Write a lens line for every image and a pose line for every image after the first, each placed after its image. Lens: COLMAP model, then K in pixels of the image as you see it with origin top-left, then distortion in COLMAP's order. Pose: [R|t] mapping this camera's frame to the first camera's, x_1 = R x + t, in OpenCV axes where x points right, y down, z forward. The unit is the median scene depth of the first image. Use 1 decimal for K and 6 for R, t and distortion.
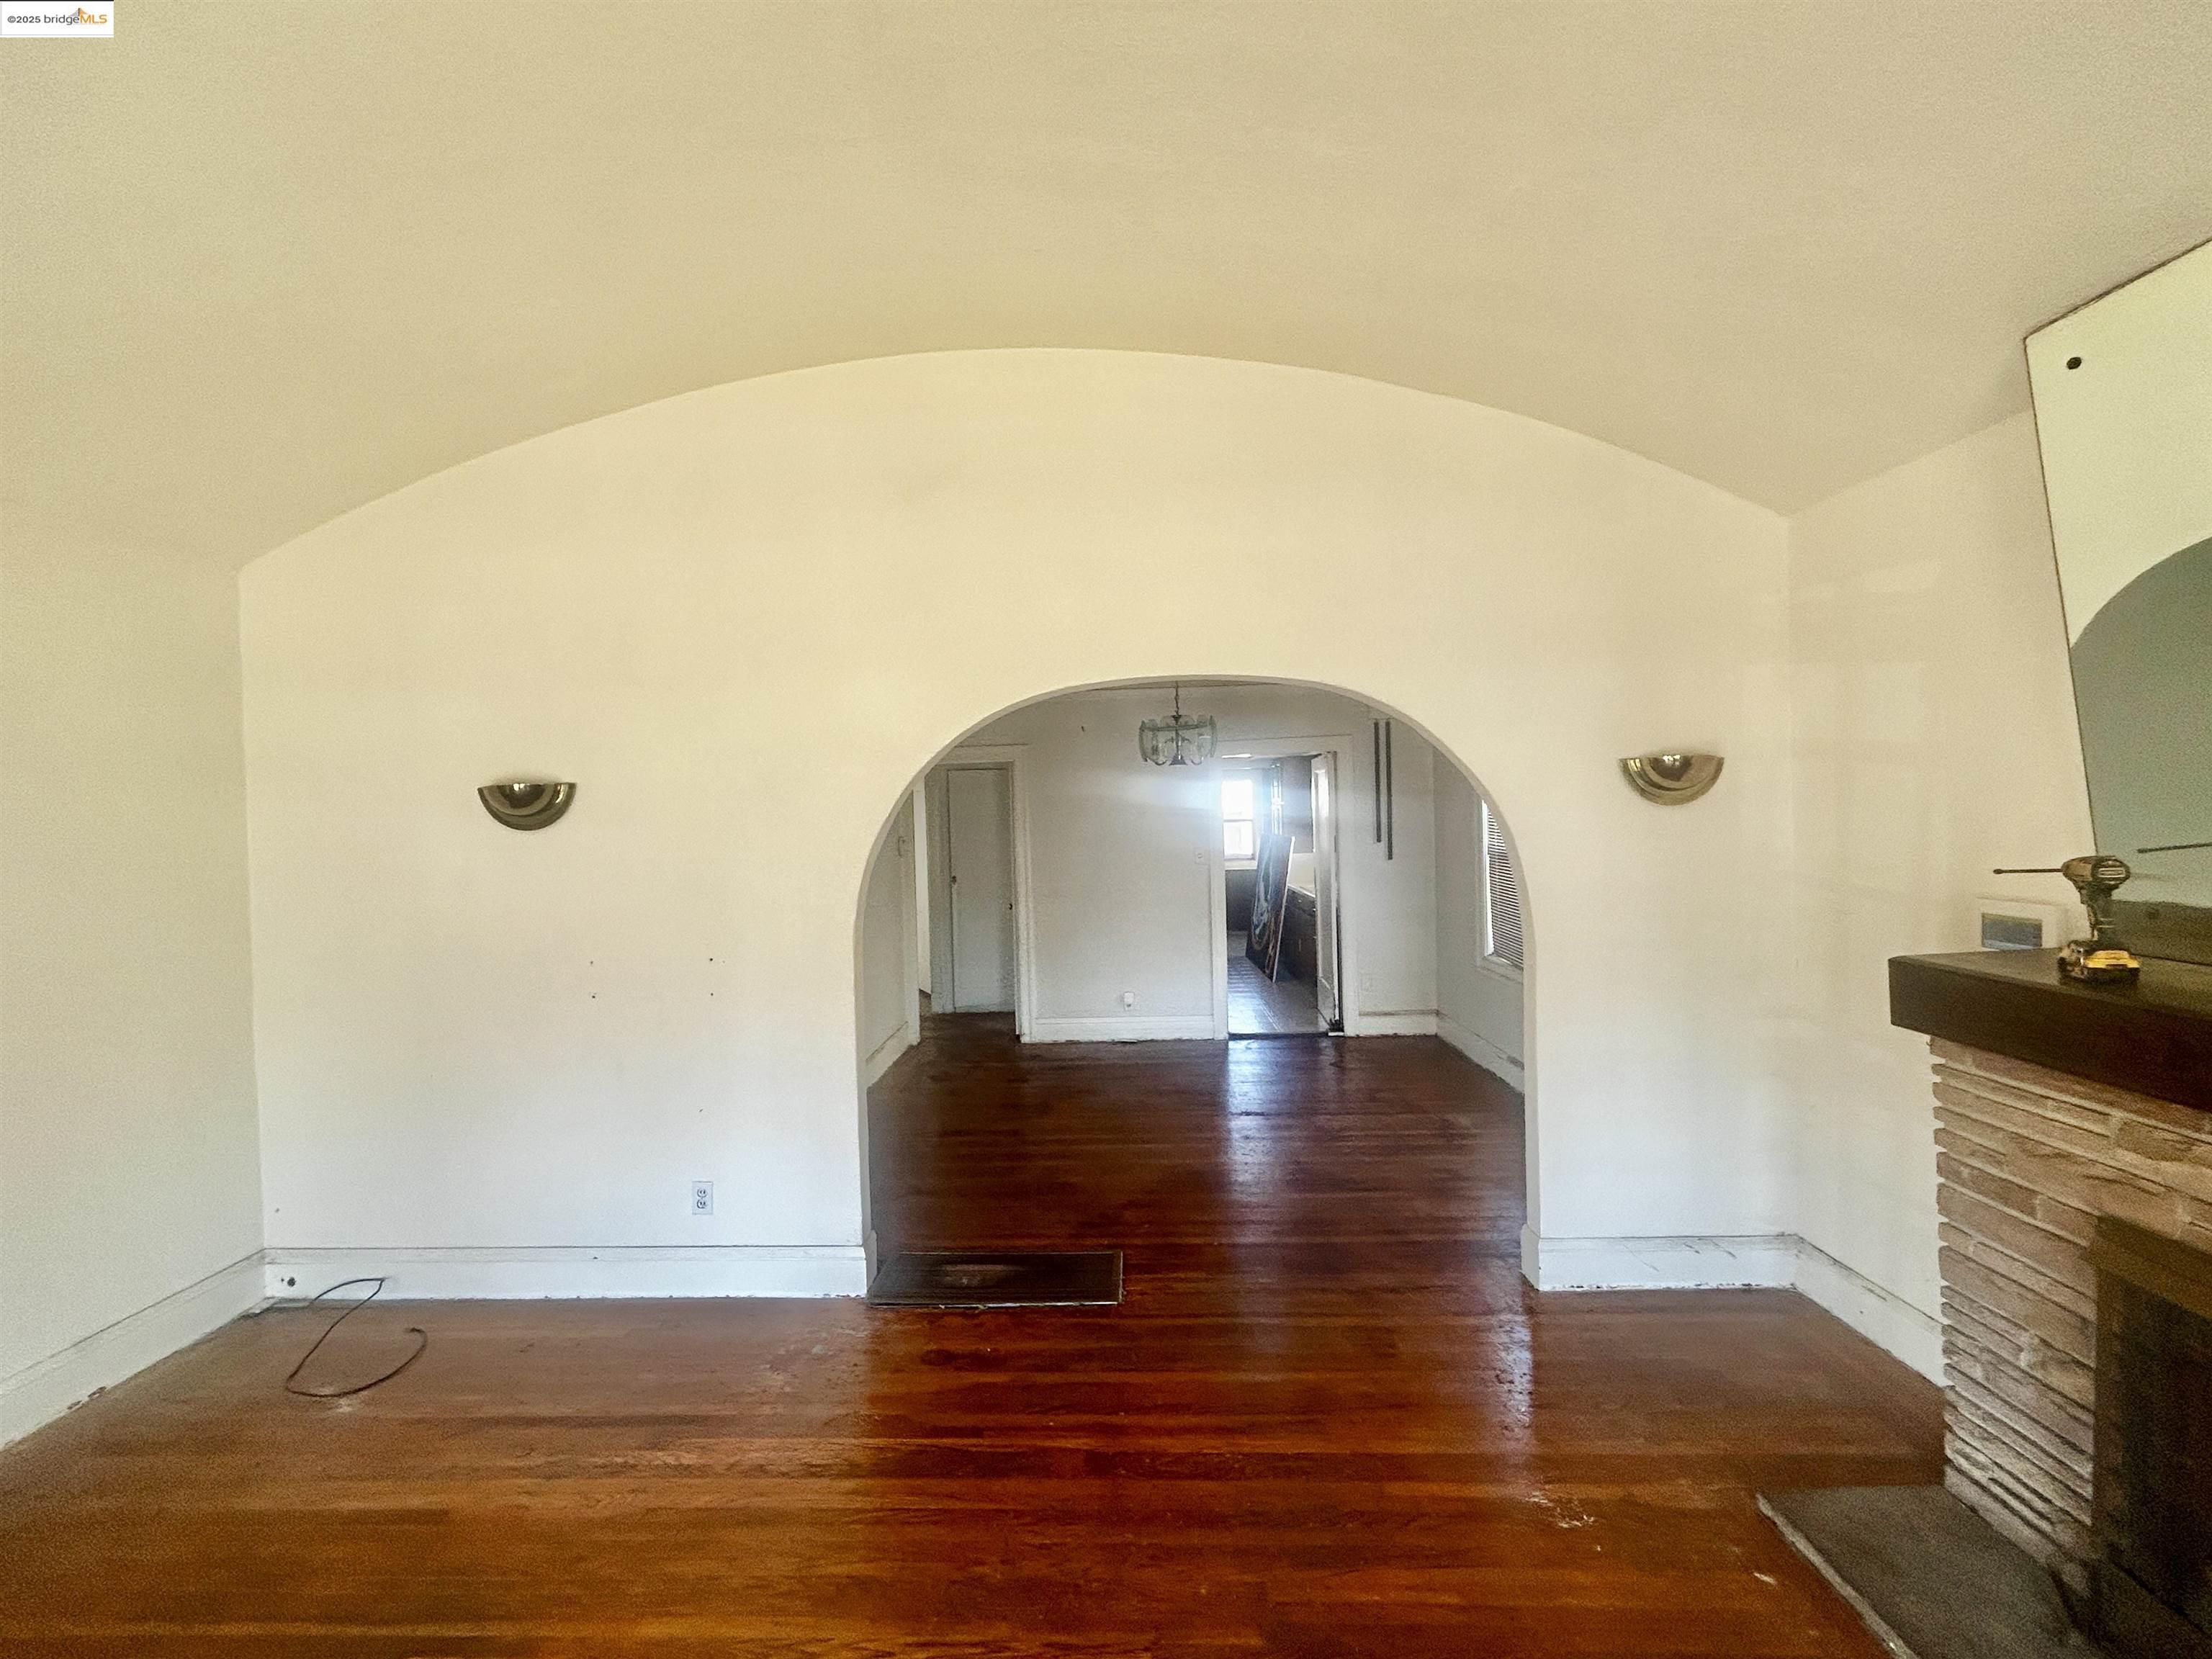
lens RADIAL K [[964.9, 0, 1100.1], [0, 964.9, 828.2], [0, 0, 1]] dist [0.003125, -0.000691]
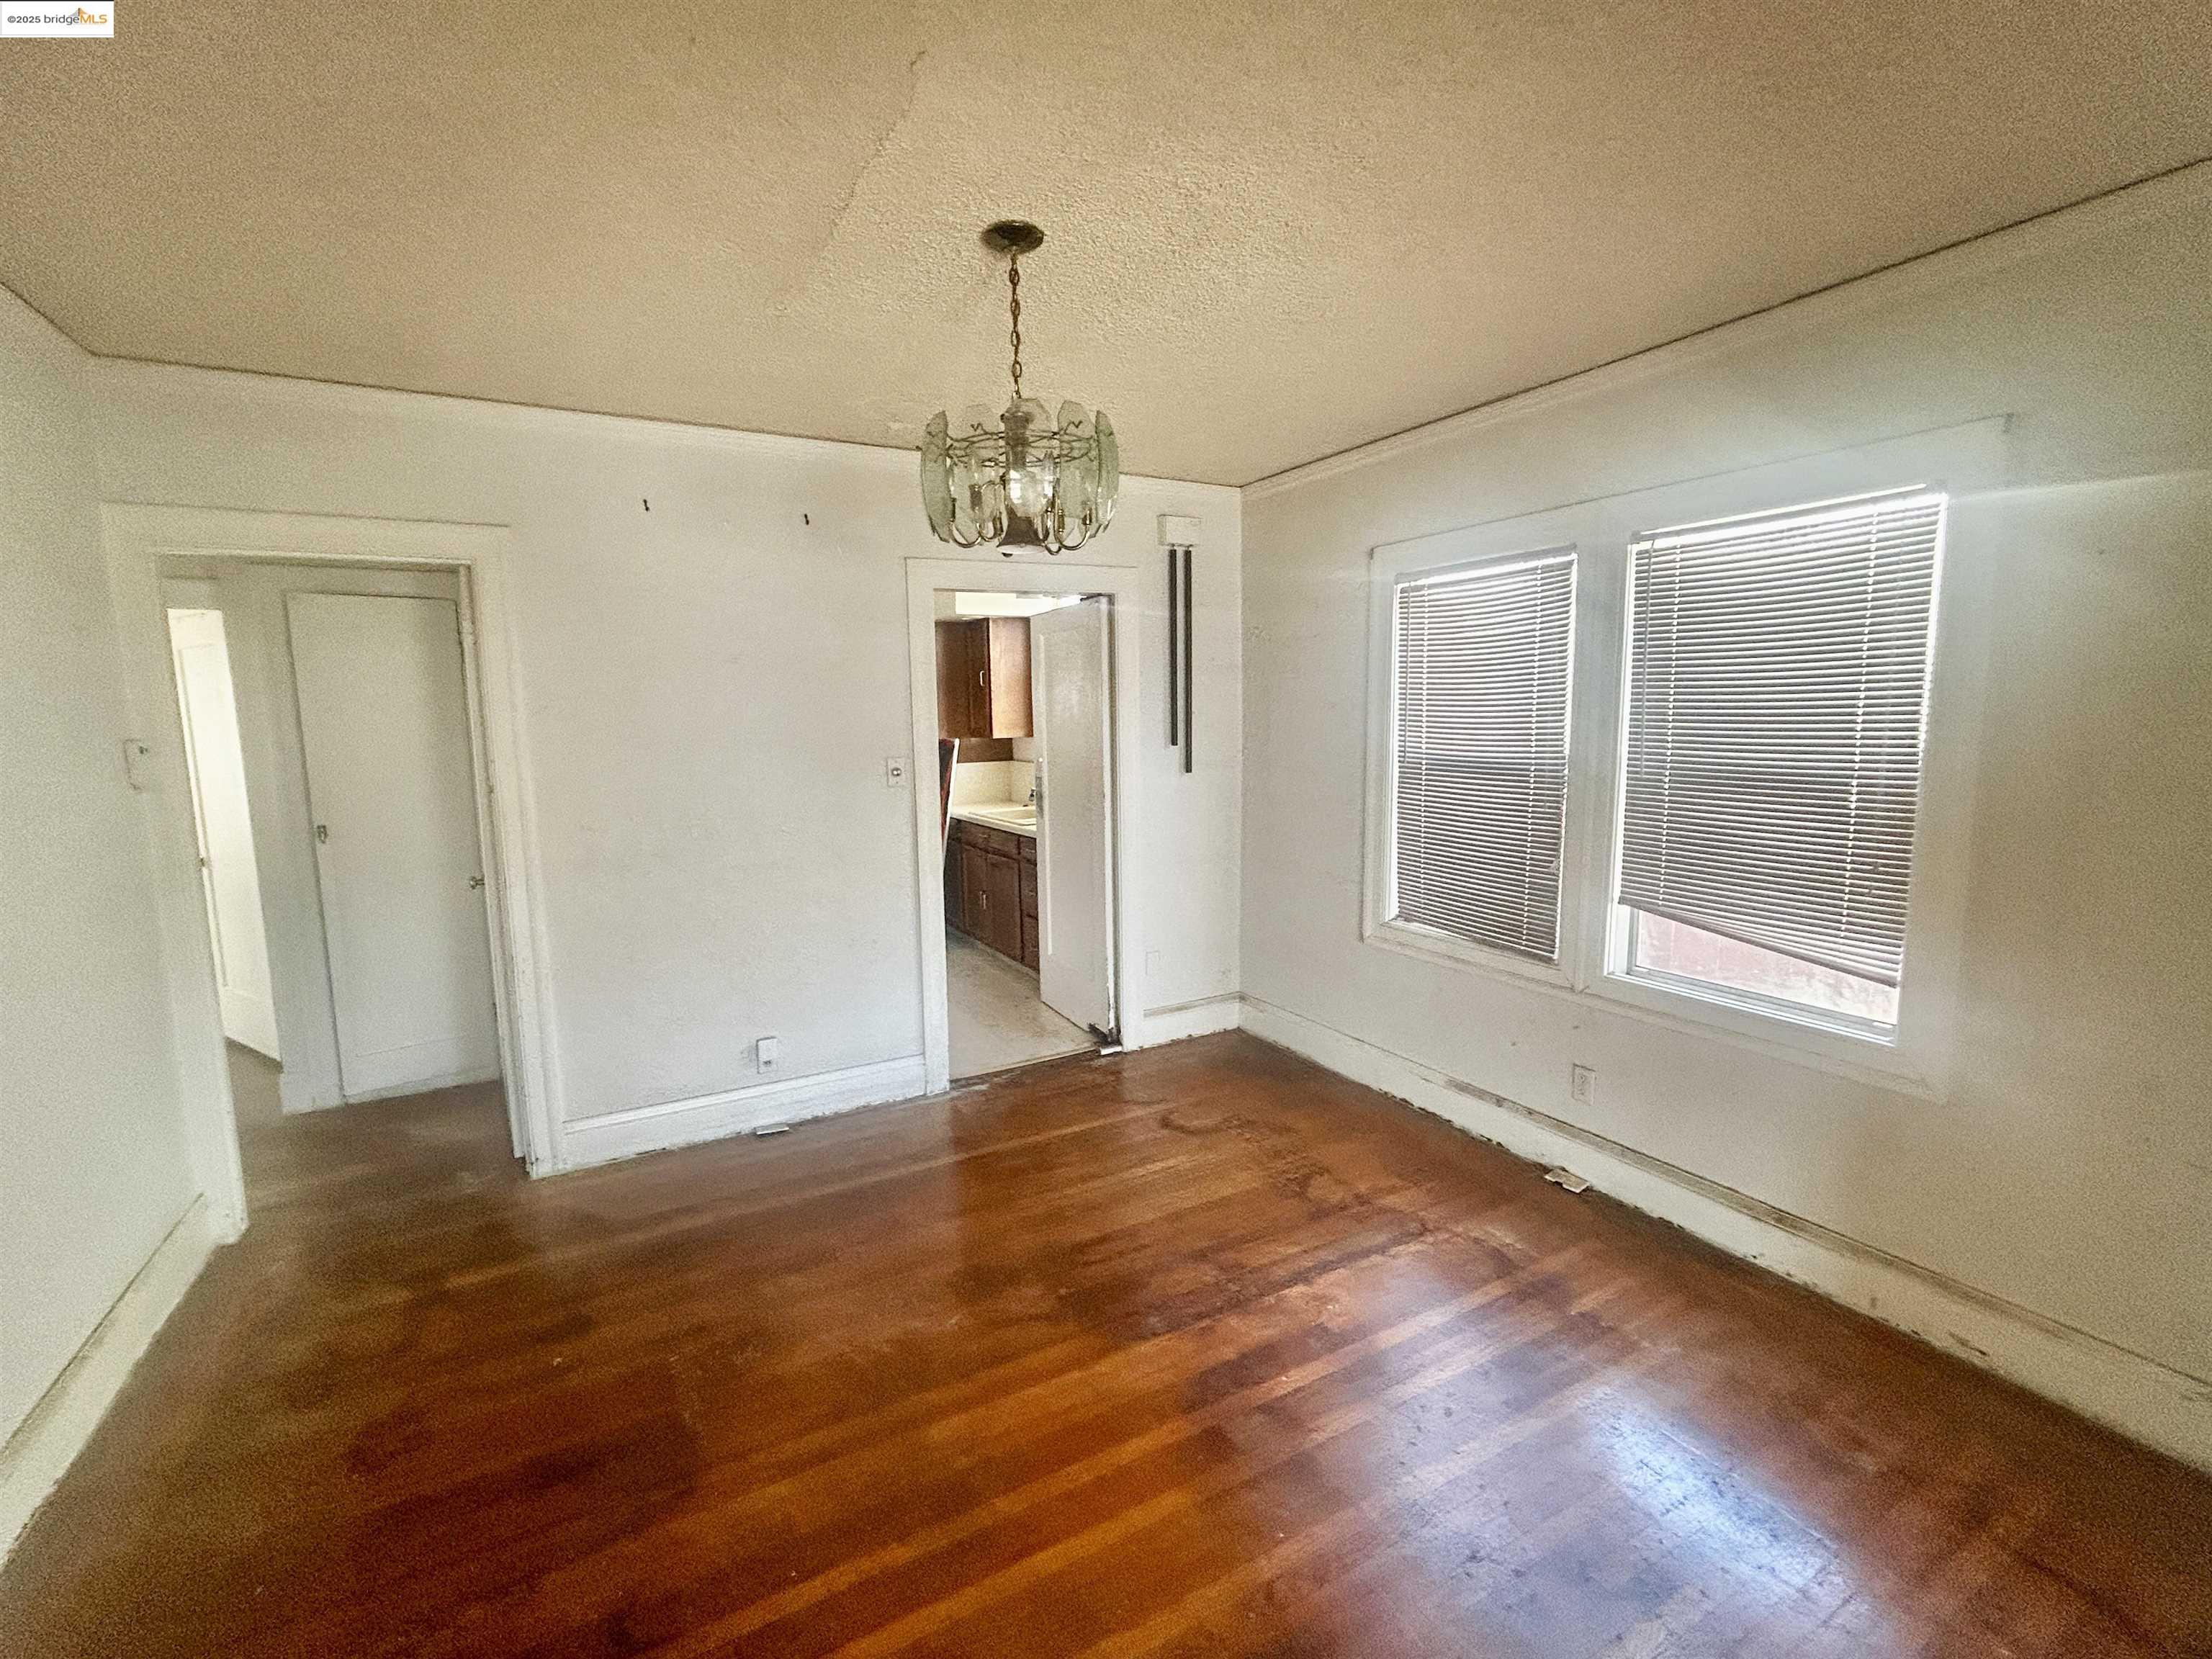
lens RADIAL K [[964.9, 0, 1105.2], [0, 964.9, 834.5], [0, 0, 1]] dist [0.003125, -0.000691]
pose [[0.862799, -0.052796, 0.502783, -0.067962], [0.001632, 0.994818, 0.101663, 0.008297], [-0.505545, -0.086894, 0.858414, 0.467076]]
